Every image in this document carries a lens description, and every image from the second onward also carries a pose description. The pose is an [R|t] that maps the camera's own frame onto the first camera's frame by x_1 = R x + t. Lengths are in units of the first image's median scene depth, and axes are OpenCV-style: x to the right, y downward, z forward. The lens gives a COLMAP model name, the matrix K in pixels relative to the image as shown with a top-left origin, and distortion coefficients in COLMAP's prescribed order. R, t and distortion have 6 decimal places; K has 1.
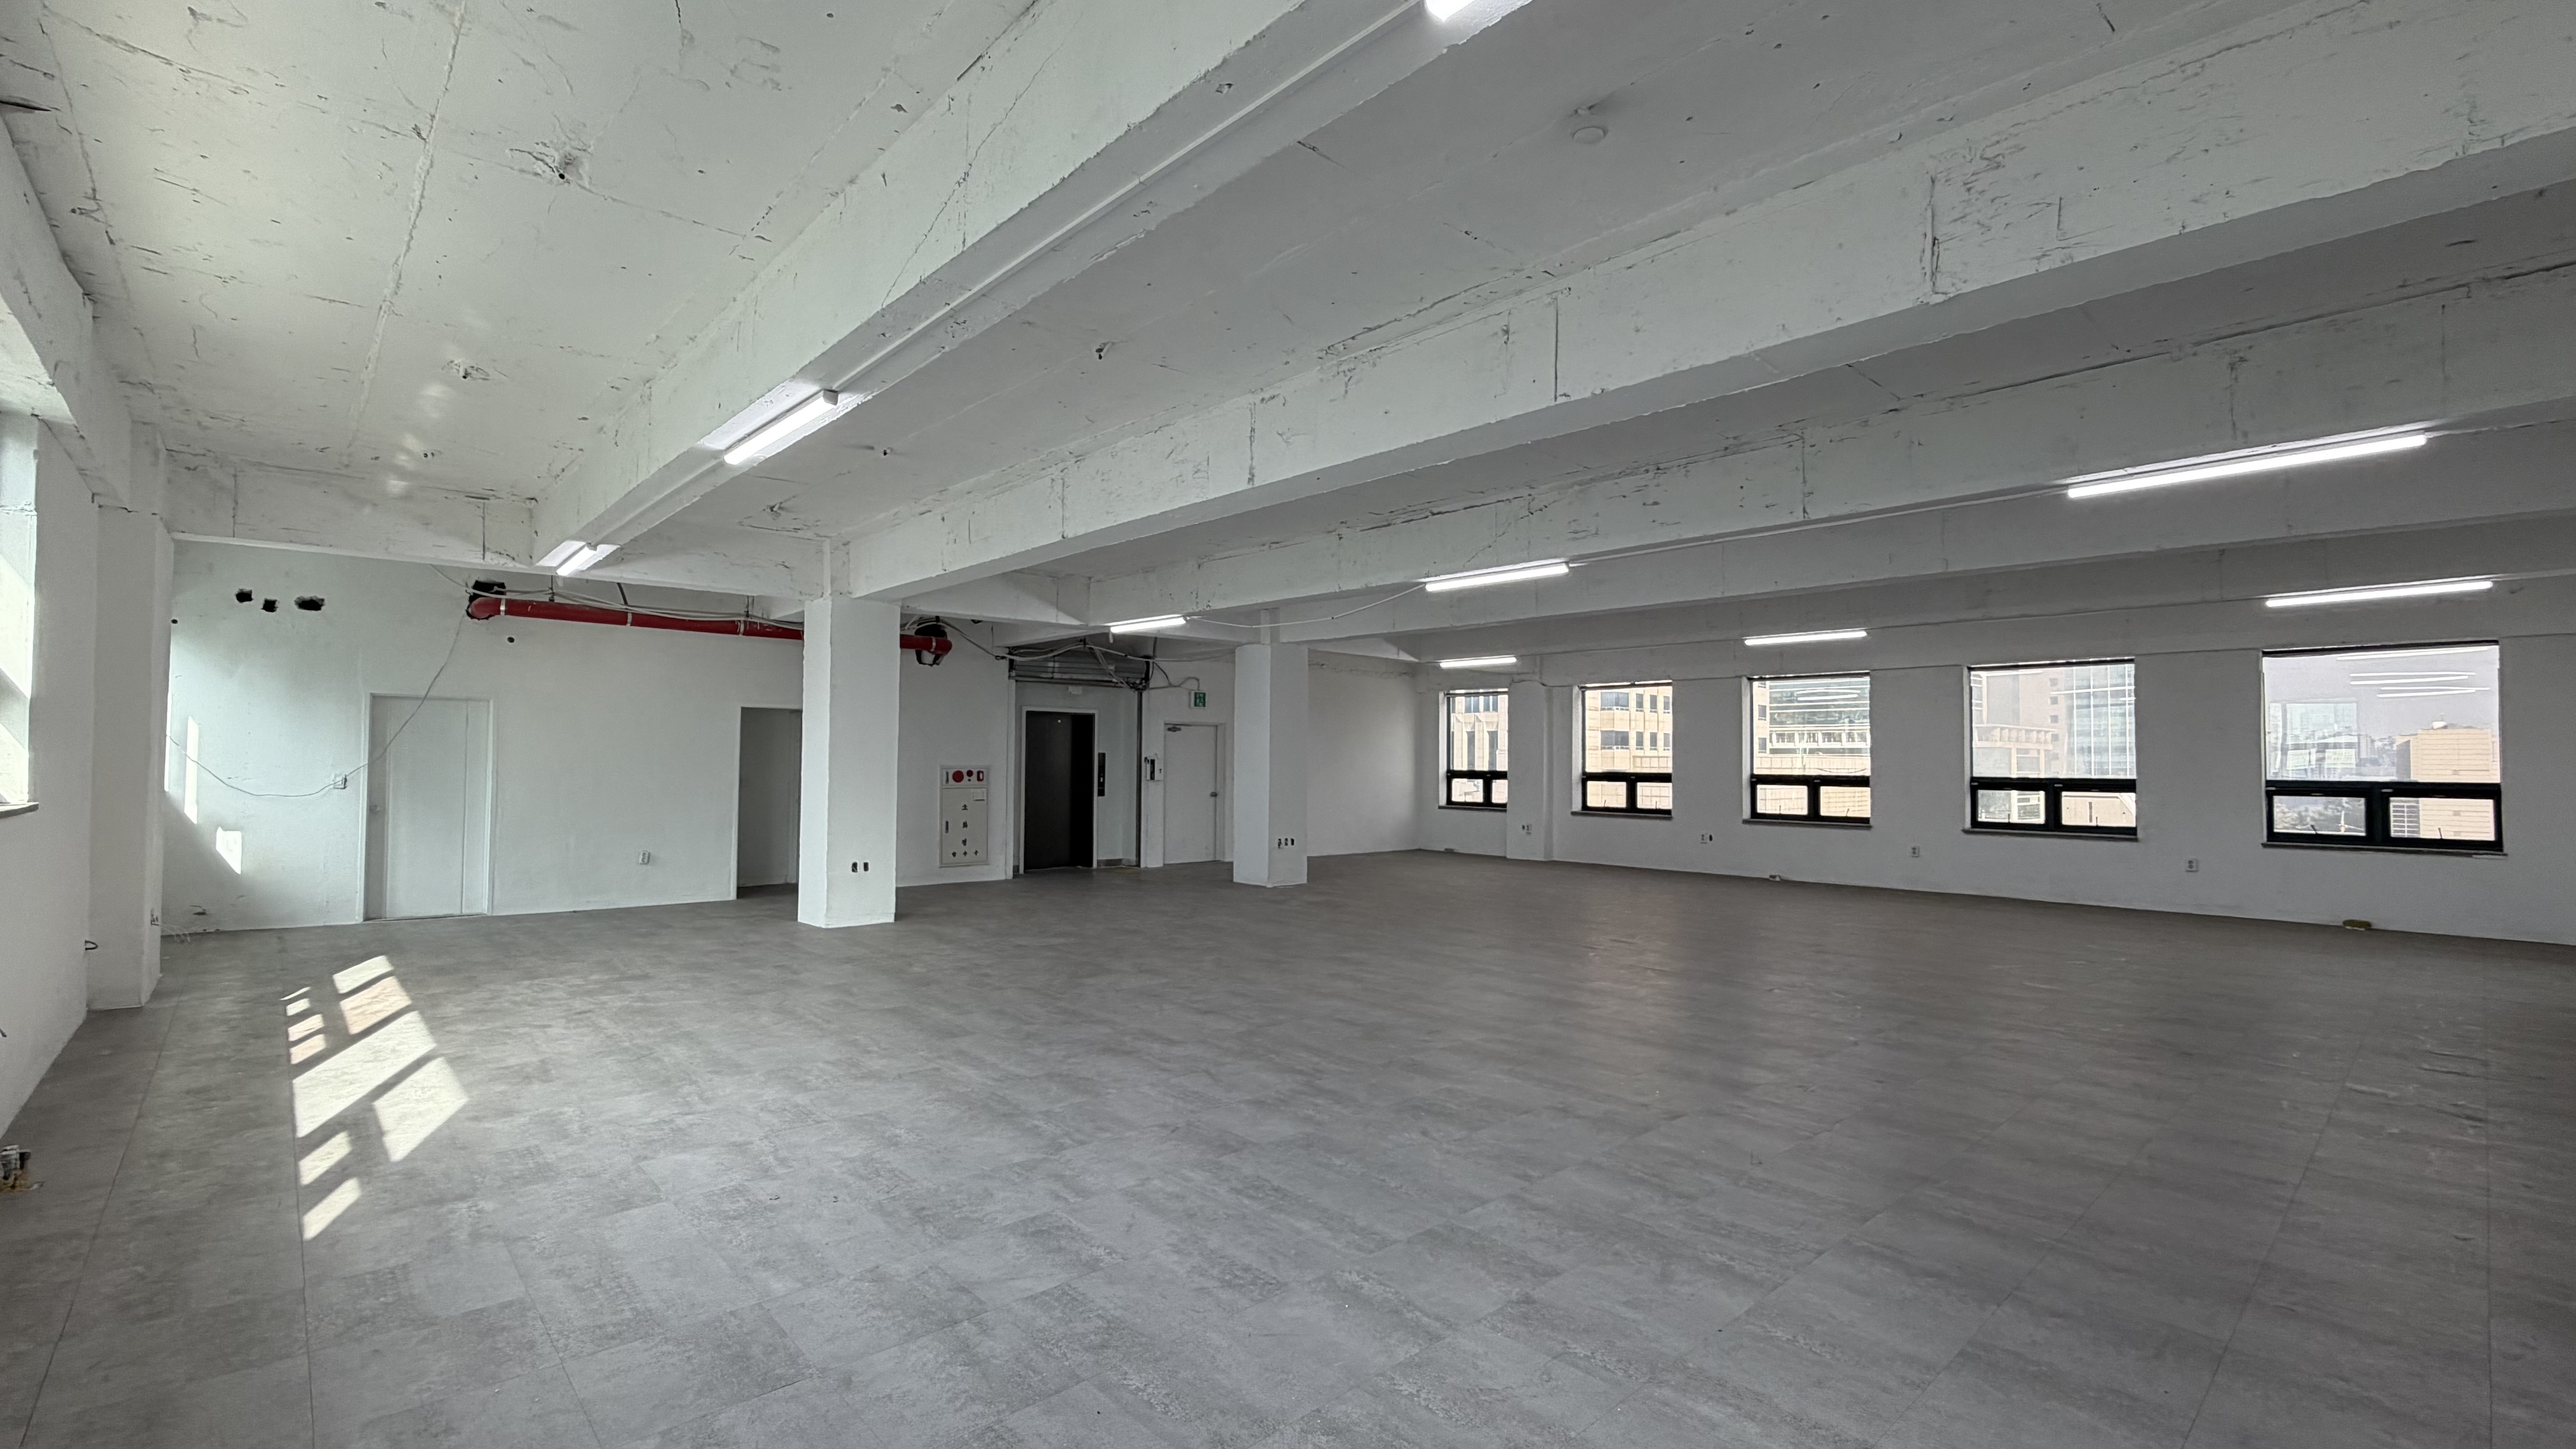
lens RADIAL K [[1094.4, 0, 1285.7], [0, 1094.4, 739.1], [0, 0, 1]] dist [-0.002048, -0.000087]
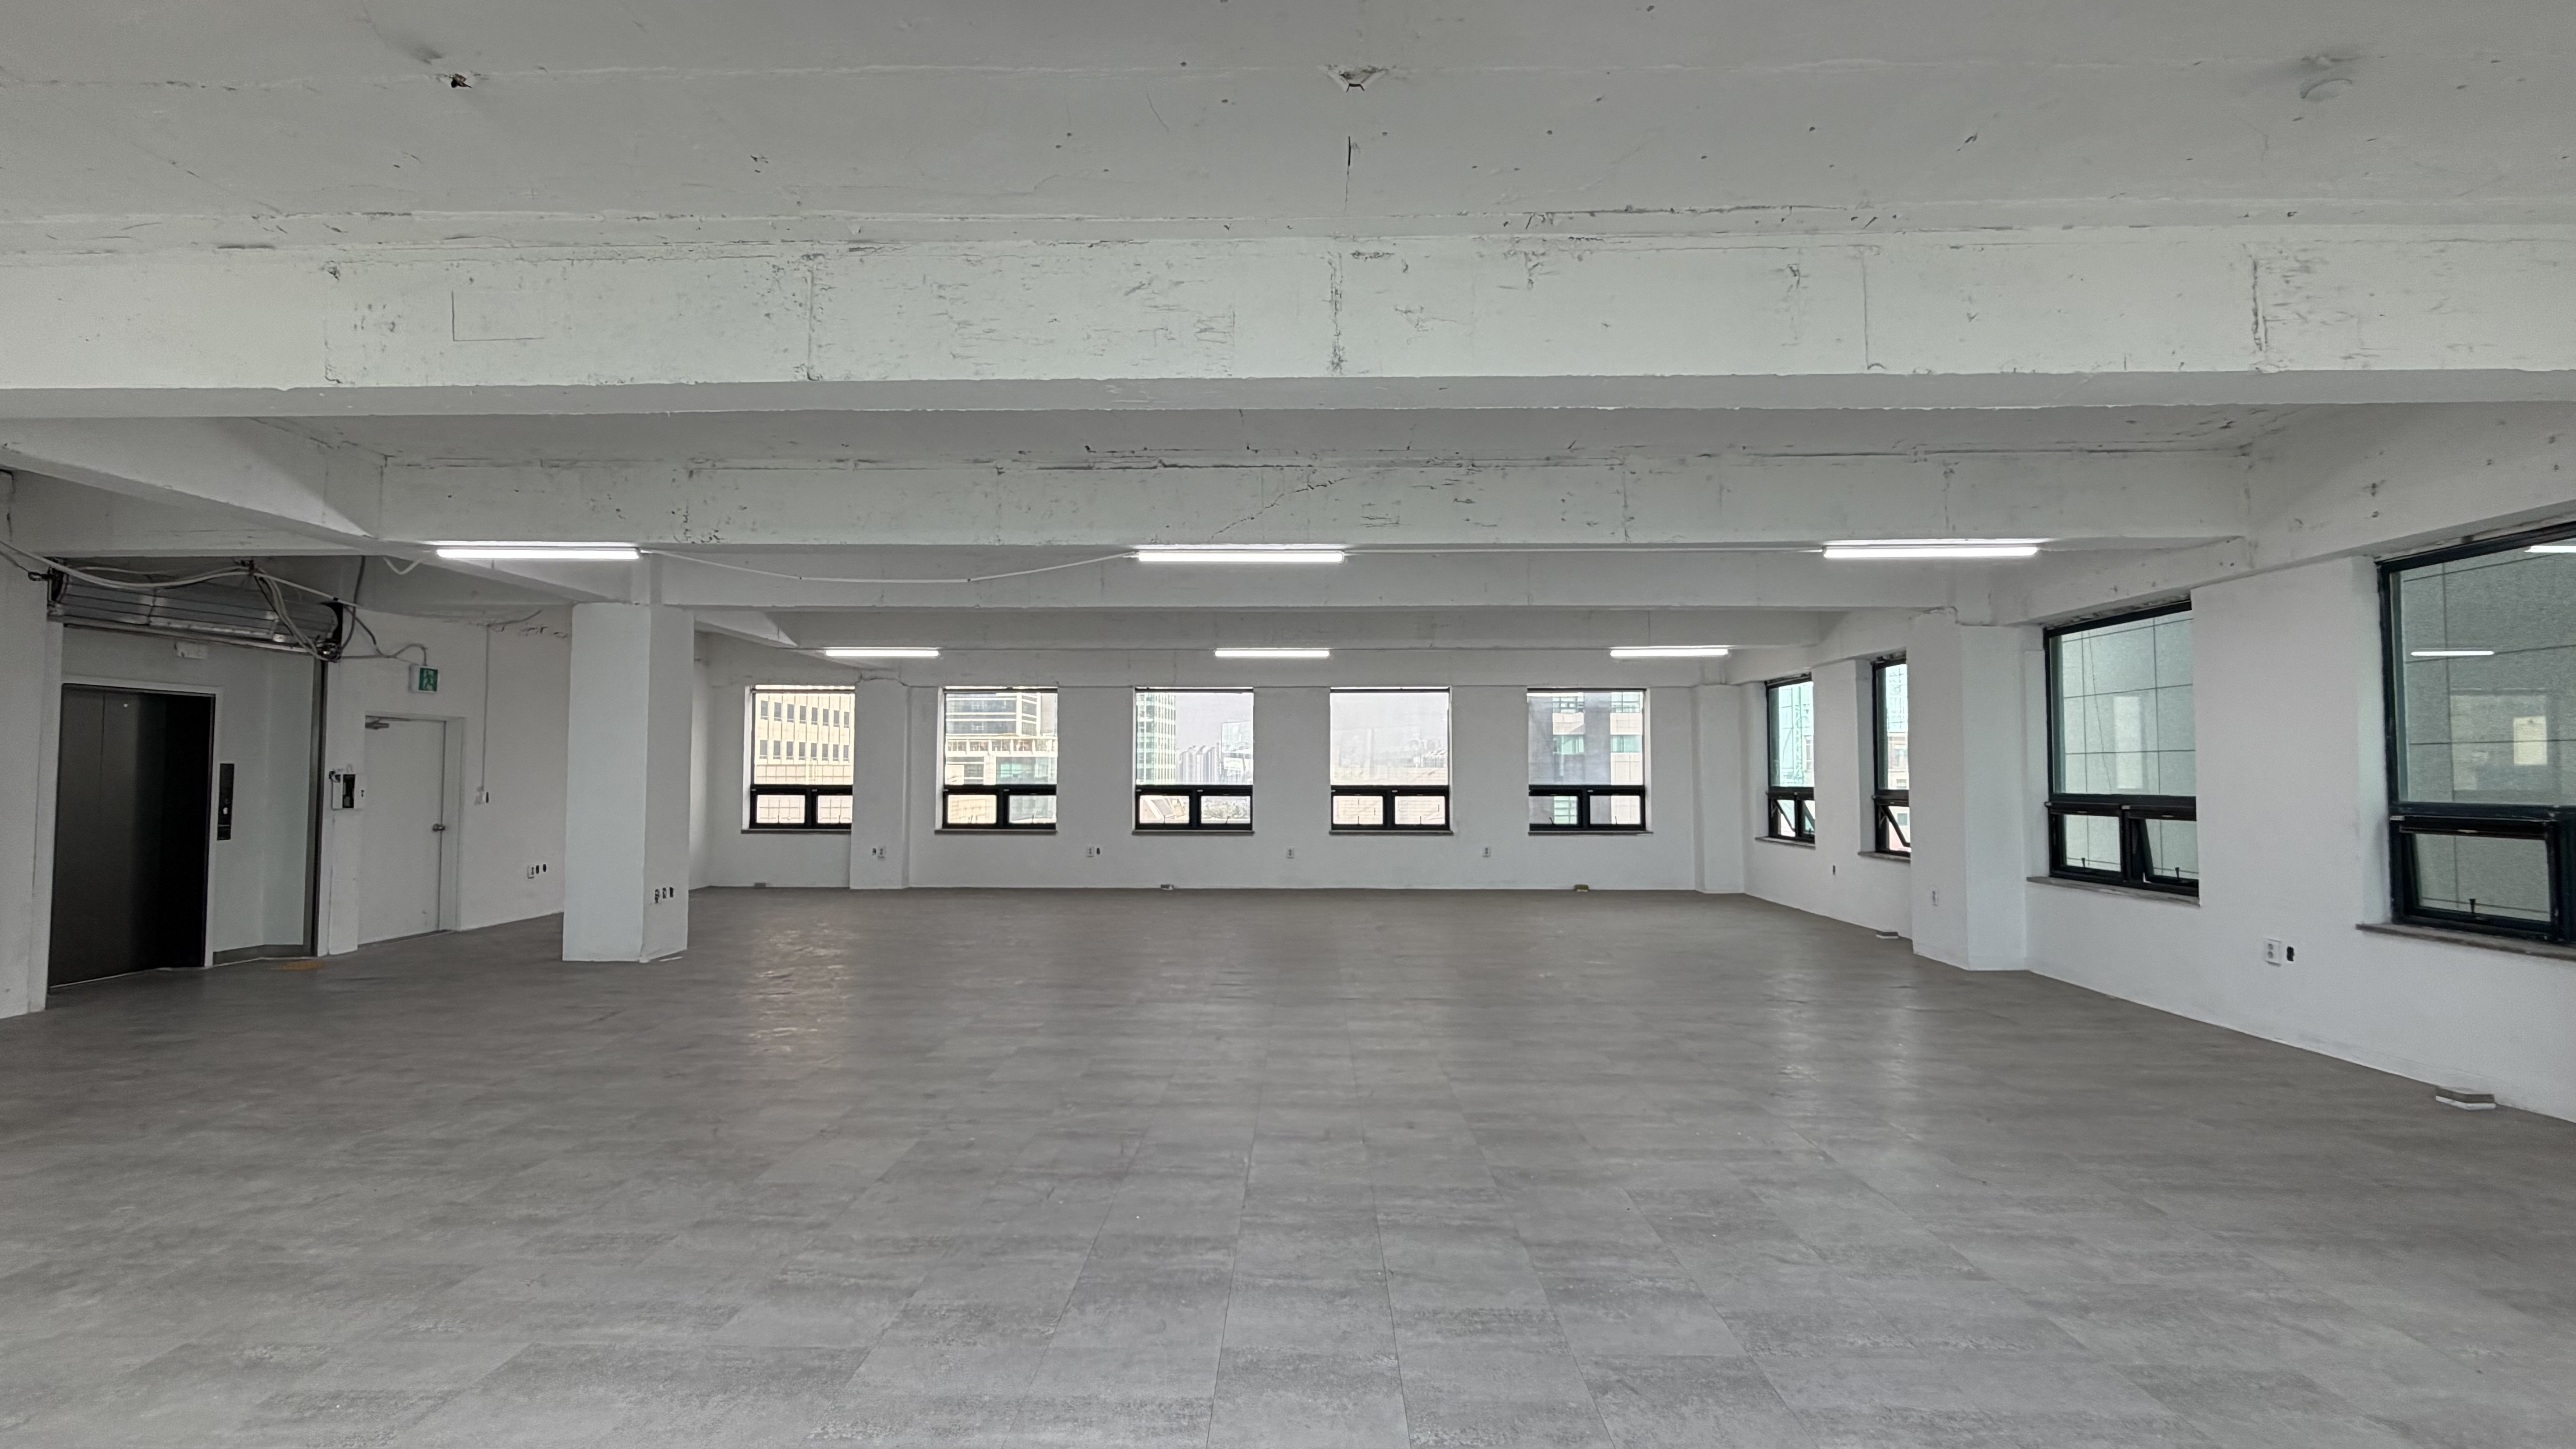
lens RADIAL K [[1094.4, 0, 1291.1], [0, 1094.4, 718.9], [0, 0, 1]] dist [-0.002048, -0.000087]
pose [[0.696061, 0.030231, 0.717346, -0.368685], [-0.010602, 0.999437, -0.031832, 0.003091], [-0.717905, 0.014551, 0.695989, 0.382407]]
